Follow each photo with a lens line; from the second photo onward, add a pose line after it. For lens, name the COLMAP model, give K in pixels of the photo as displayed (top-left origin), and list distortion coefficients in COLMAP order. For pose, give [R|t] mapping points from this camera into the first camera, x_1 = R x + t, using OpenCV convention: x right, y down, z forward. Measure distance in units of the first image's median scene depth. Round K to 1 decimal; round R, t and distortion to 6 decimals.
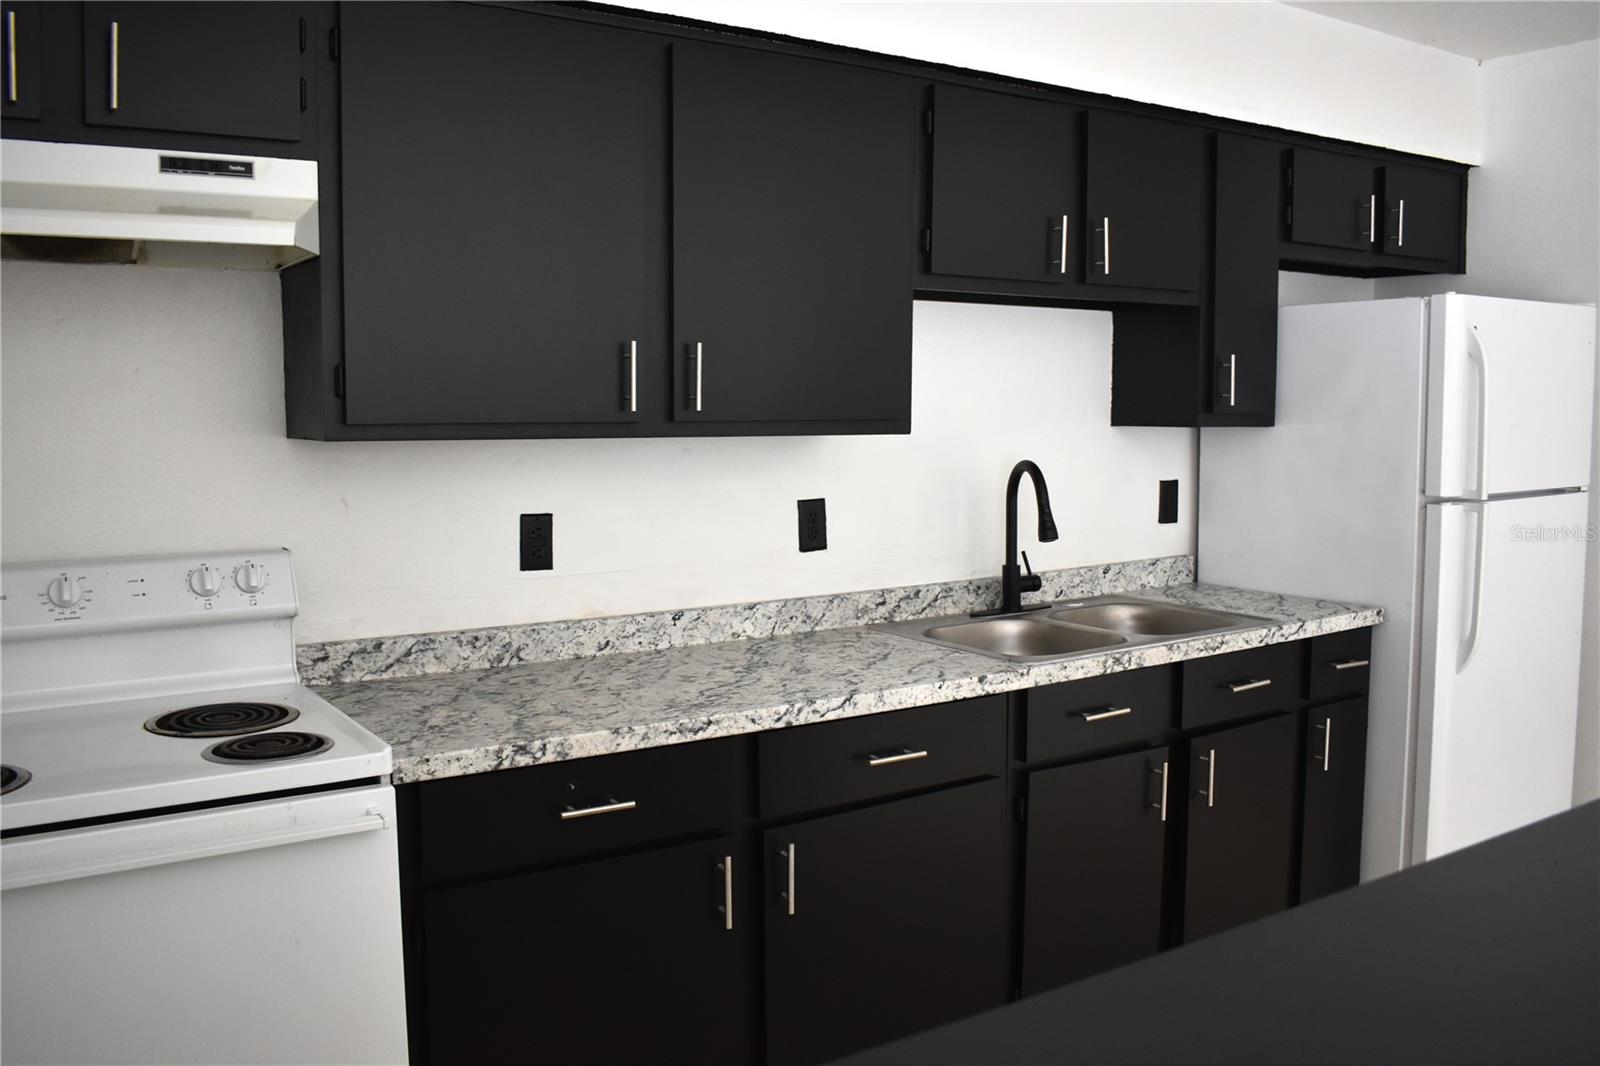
lens RADIAL K [[1358.9, 0, 805.9], [0, 1358.9, 514.6], [0, 0, 1]] dist [-0.085986, -0.006327]
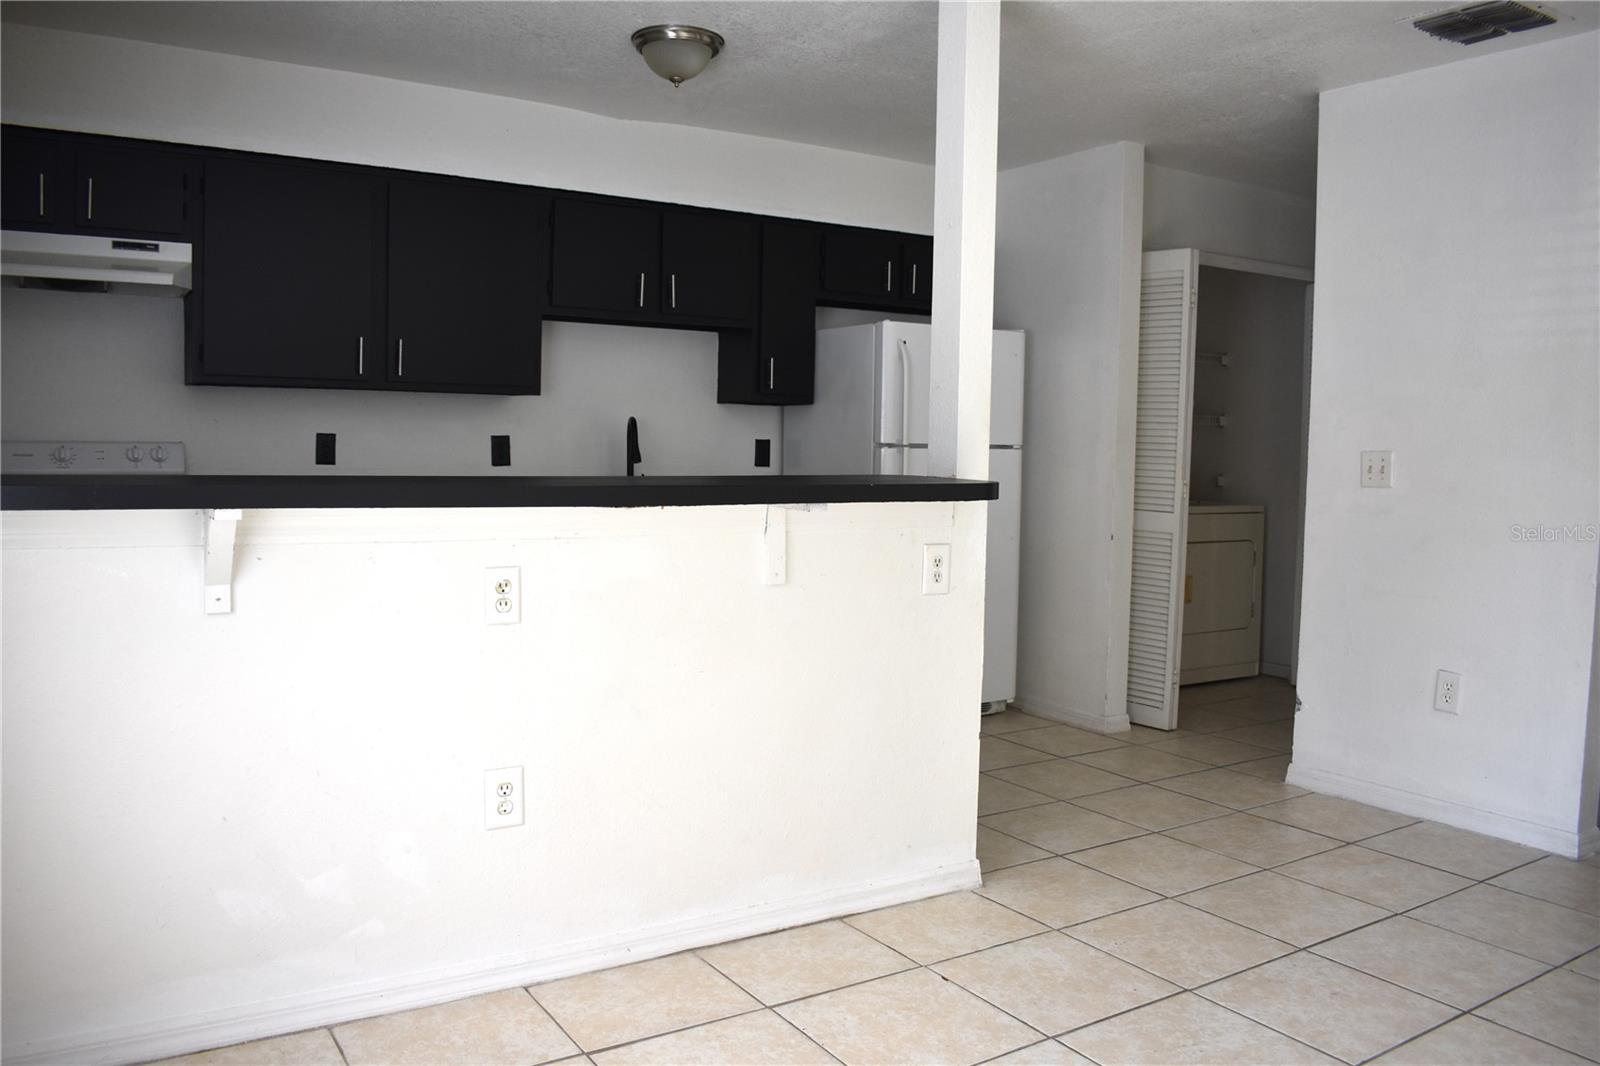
lens RADIAL K [[1250.1, 0, 800.0], [0, 1250.1, 533.0], [0, 0, 1]] dist [-0.079989, -0.005019]
pose [[0.999276, 0.023520, -0.029901, 0.486051], [-0.023816, 0.999670, -0.009590, 0.132331], [0.029665, 0.010295, 0.999507, -0.636821]]
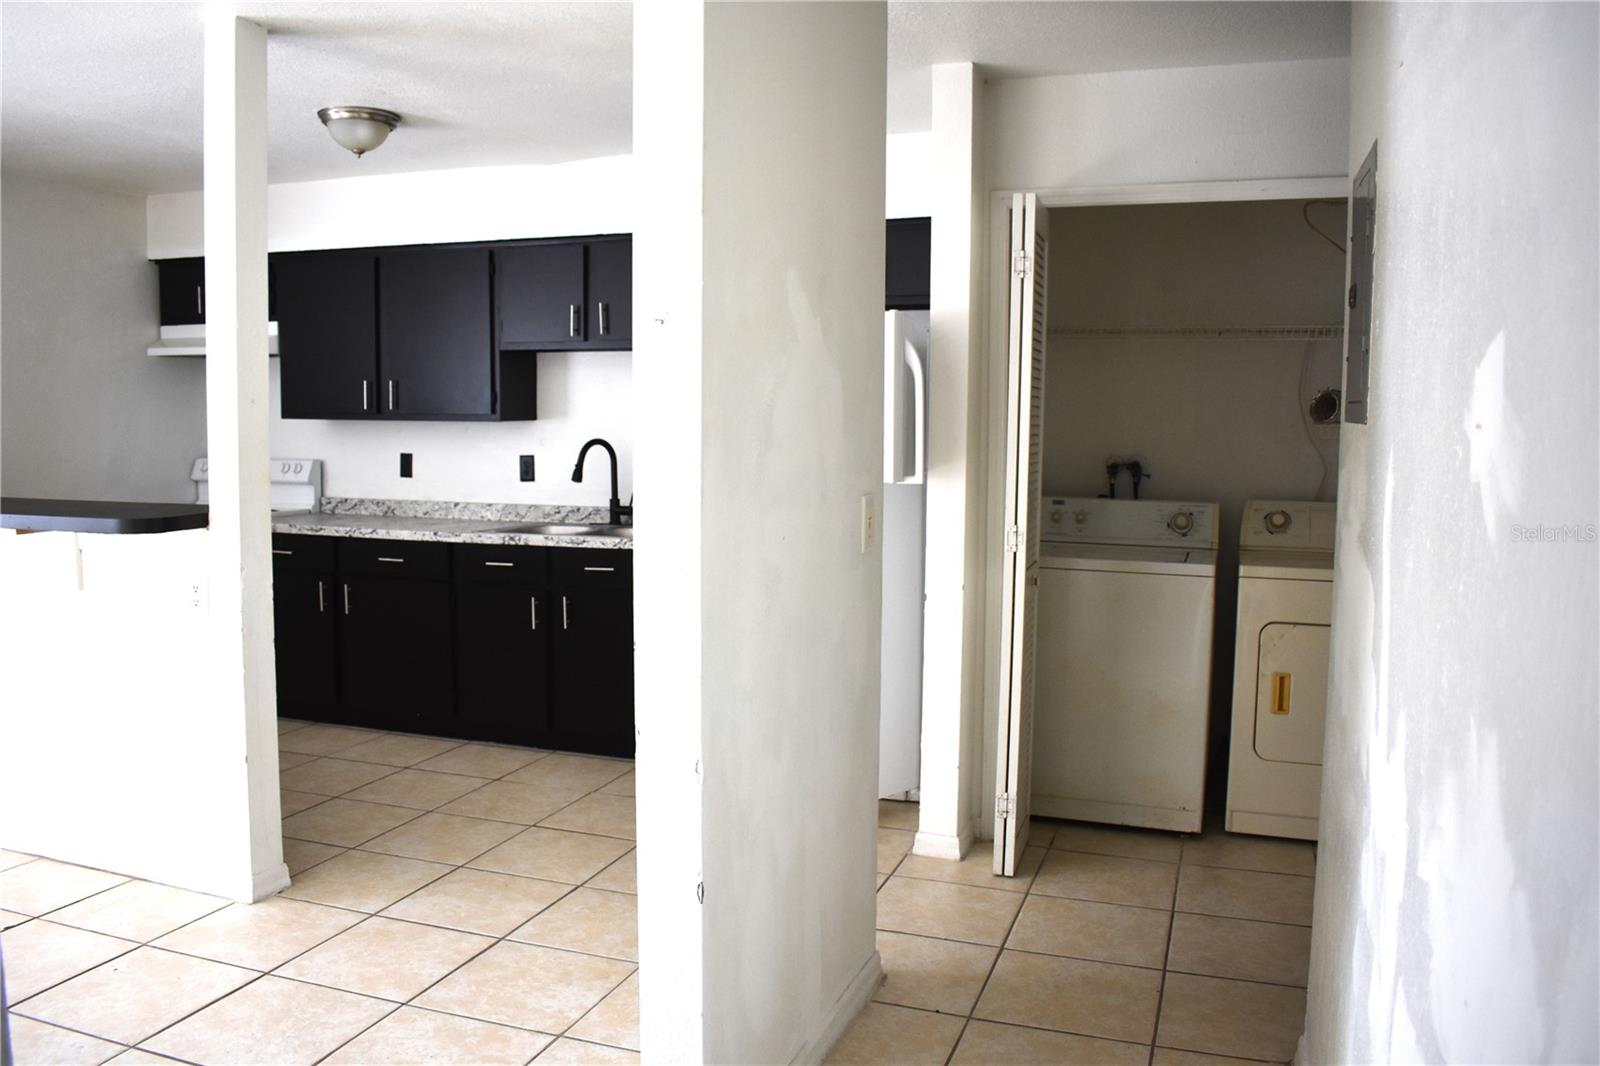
lens RADIAL K [[1250.1, 0, 800.0], [0, 1250.1, 533.0], [0, 0, 1]] dist [-0.079989, -0.005019]
pose [[0.578541, 0.079327, -0.811786, 1.930256], [-0.076174, 0.996164, 0.043056, -0.008067], [0.812088, 0.036927, 0.582365, 0.300601]]
